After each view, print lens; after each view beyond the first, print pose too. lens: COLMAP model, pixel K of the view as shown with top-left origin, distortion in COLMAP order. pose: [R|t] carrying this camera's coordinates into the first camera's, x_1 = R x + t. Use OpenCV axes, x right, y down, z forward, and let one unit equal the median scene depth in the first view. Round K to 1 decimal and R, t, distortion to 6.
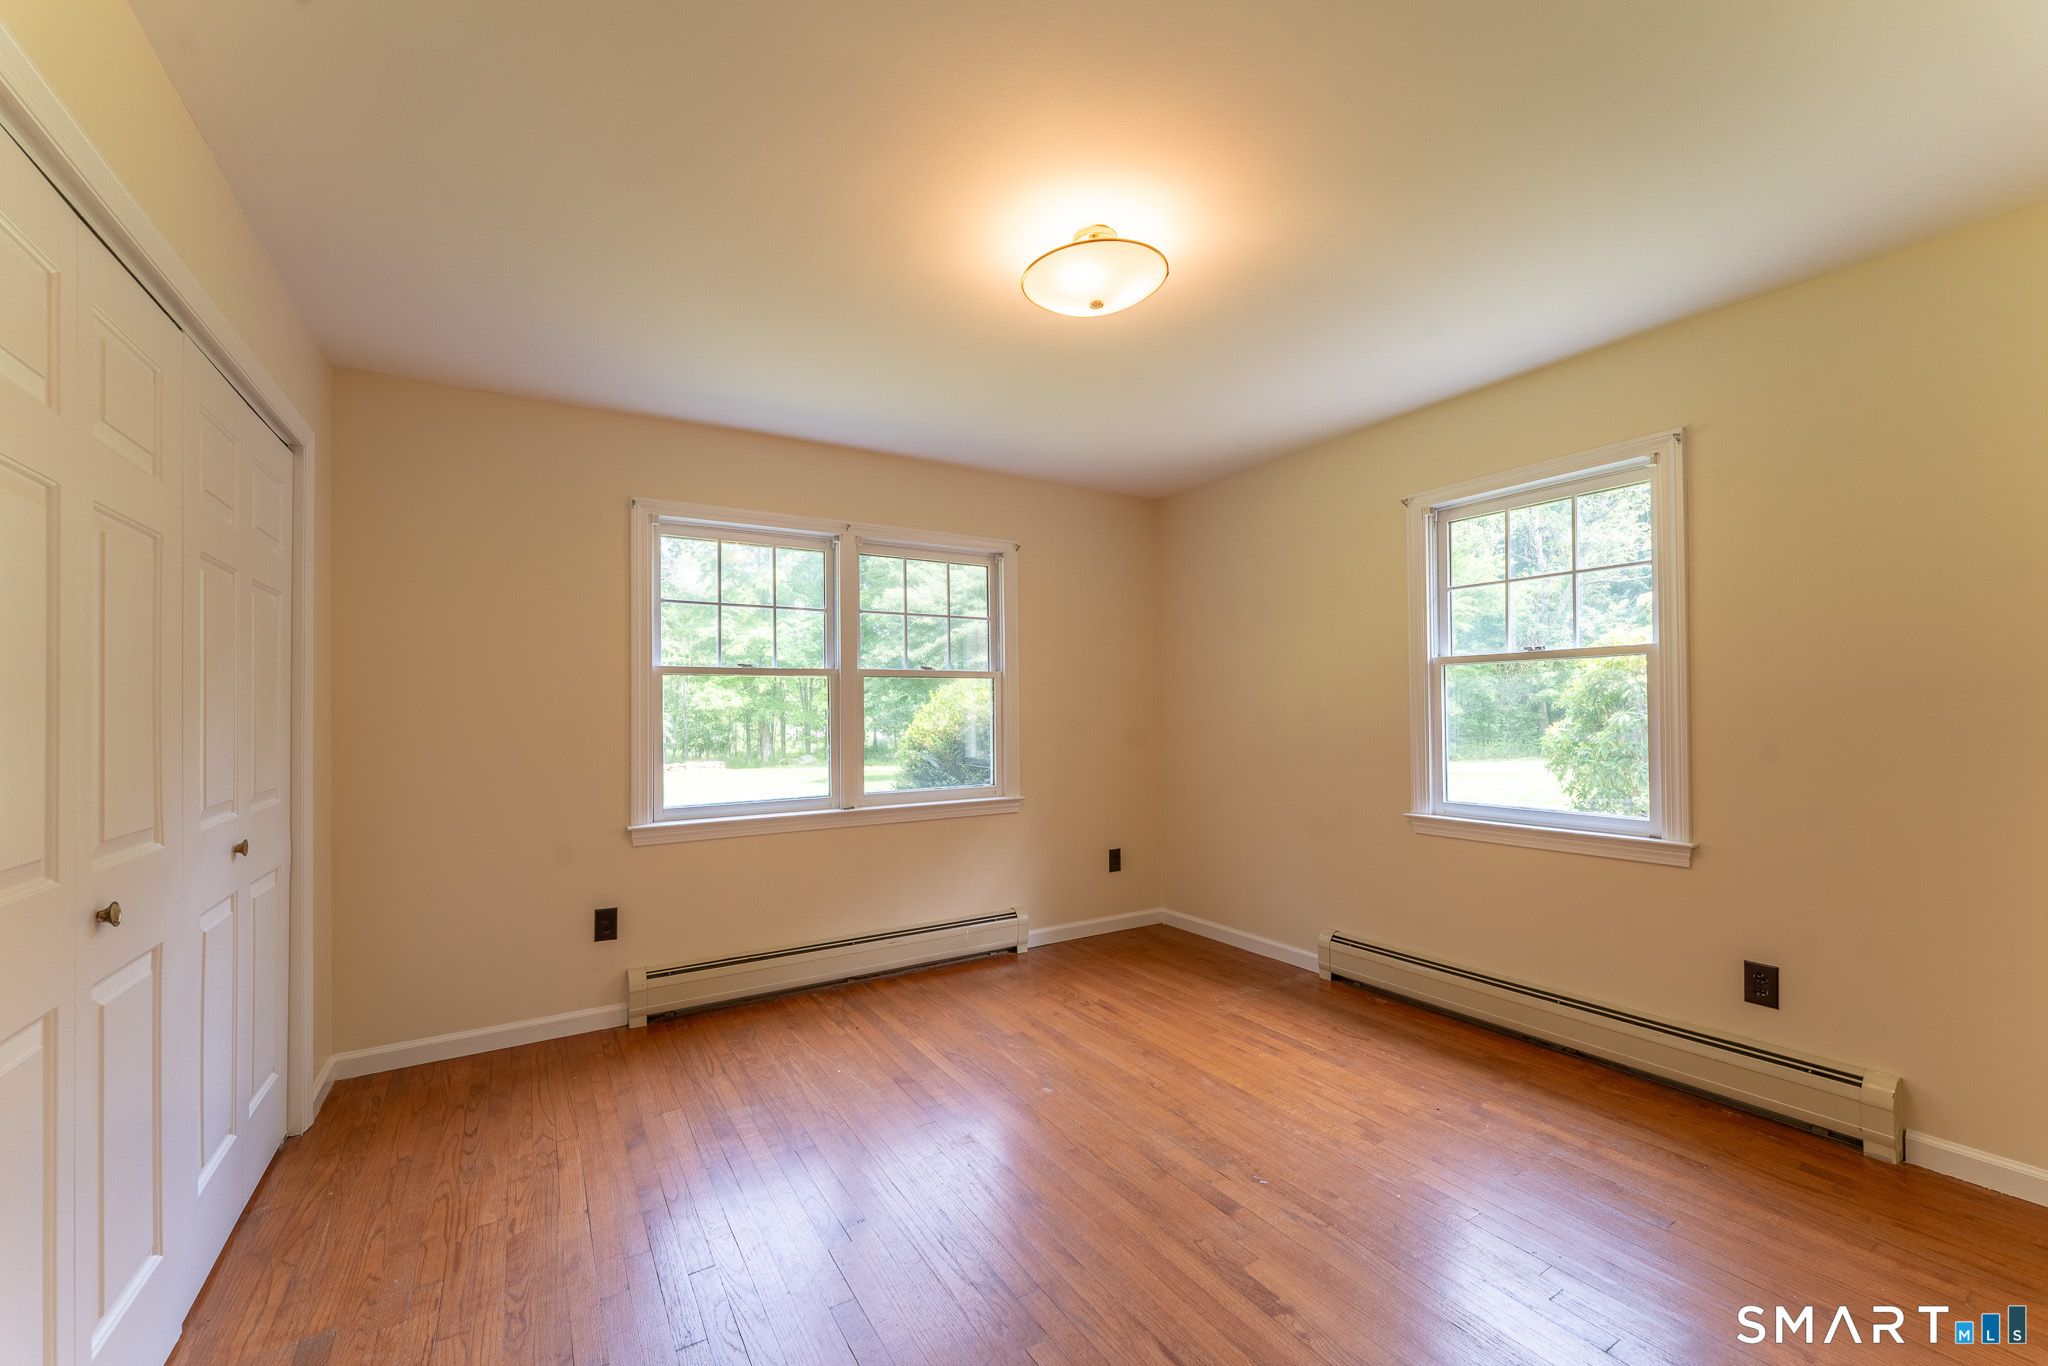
lens RADIAL K [[819.1, 0, 1028.3], [0, 819.1, 683.0], [0, 0, 1]] dist [0.001357, -0.000910]
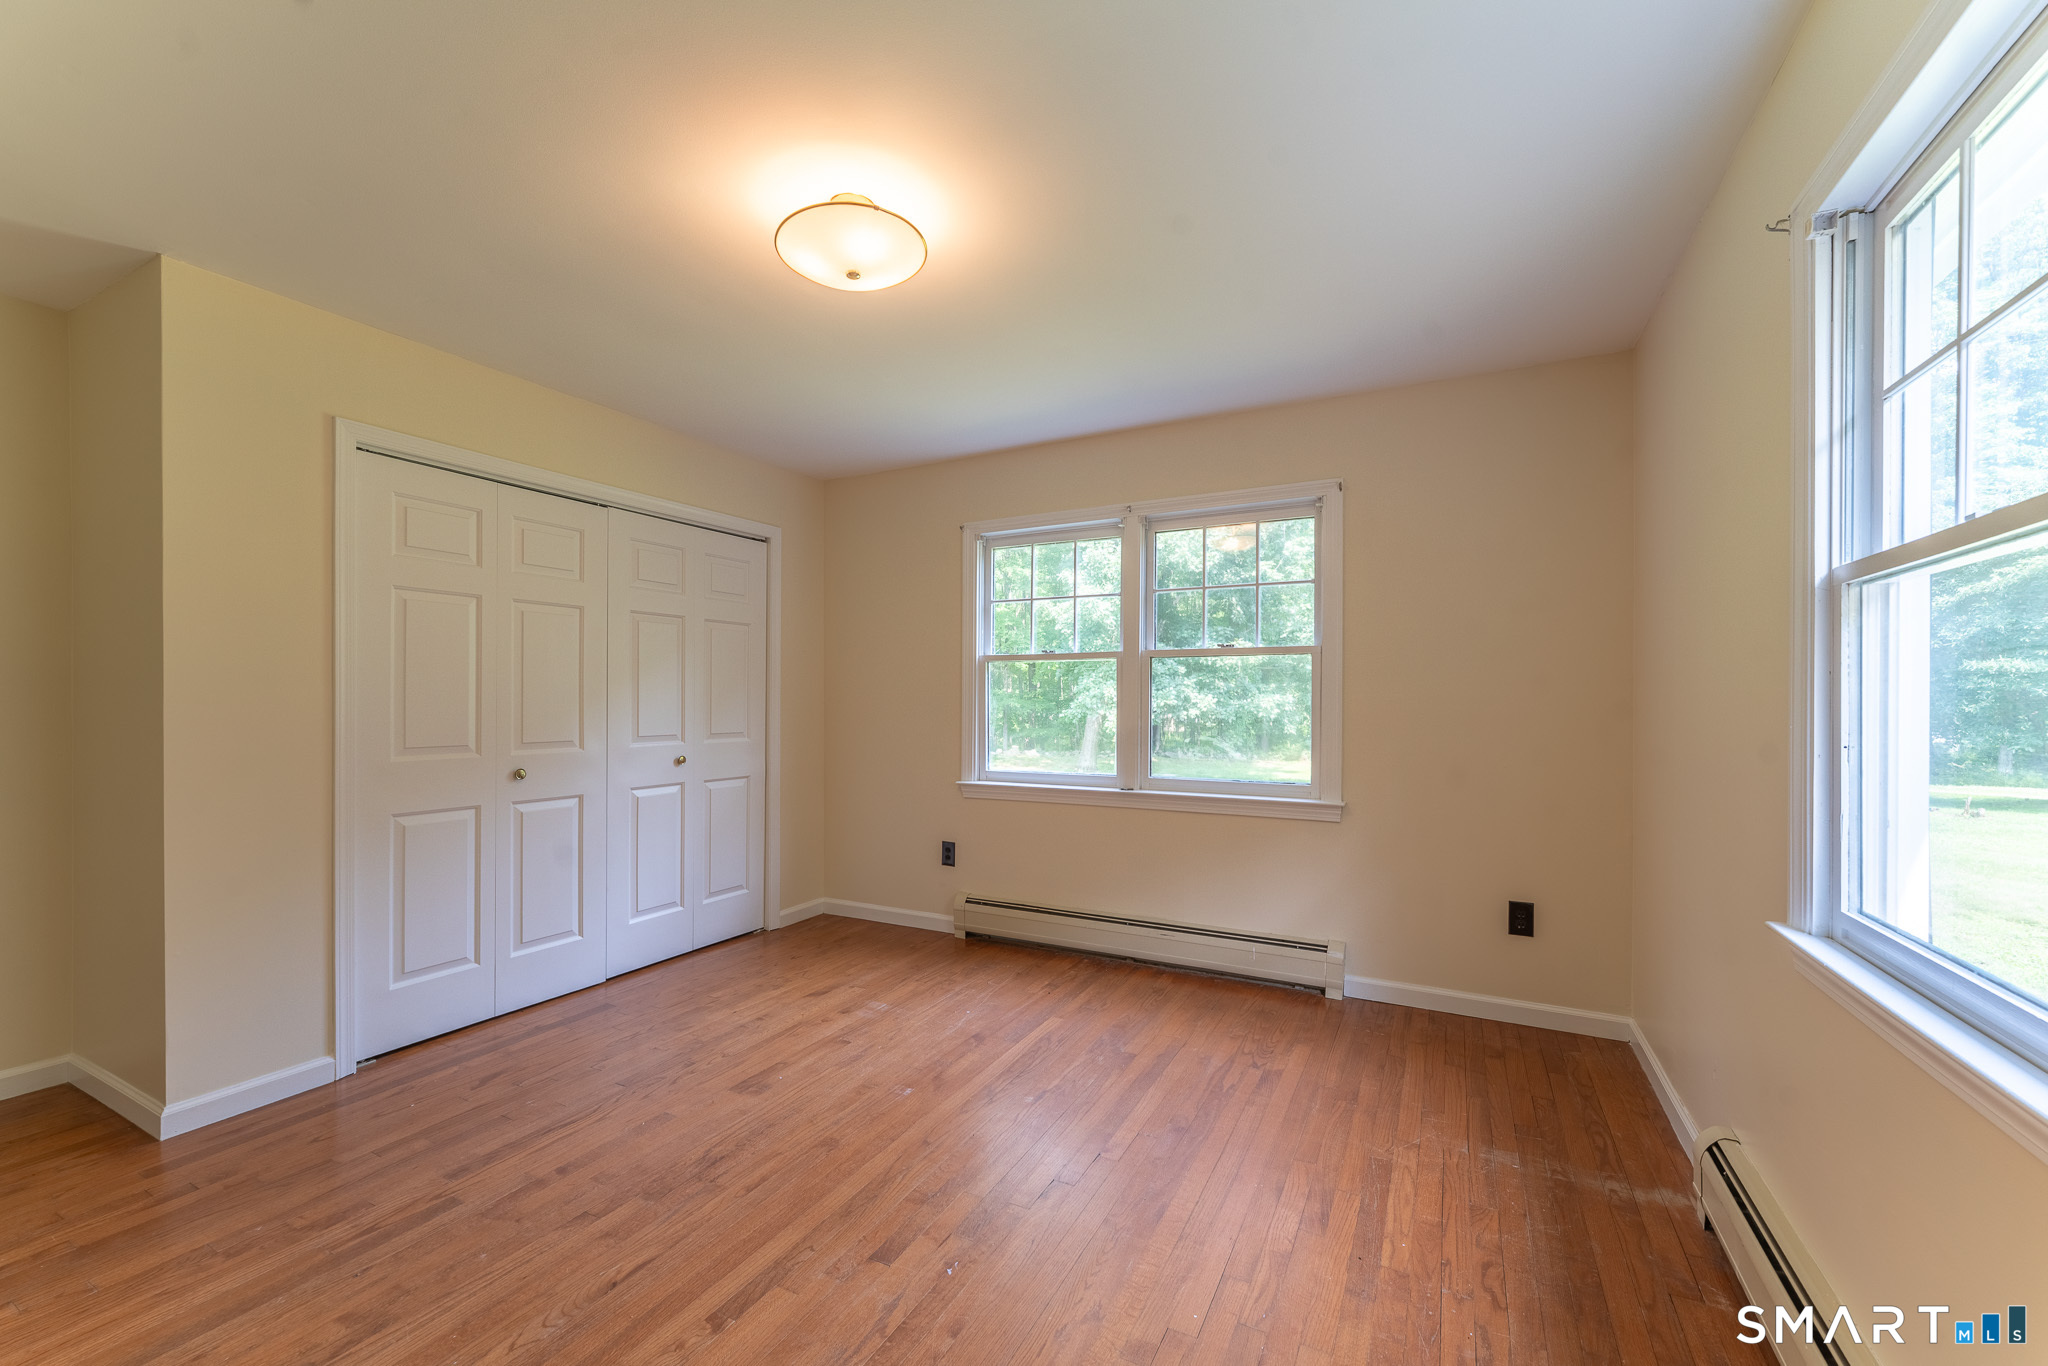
lens RADIAL K [[819.1, 0, 1015.5], [0, 819.1, 693.2], [0, 0, 1]] dist [0.001357, -0.000910]
pose [[0.499947, 0.002758, -0.866052, 0.649292], [0.023066, 0.999598, 0.016499, 0.016120], [0.865749, -0.028224, 0.499682, 0.425270]]
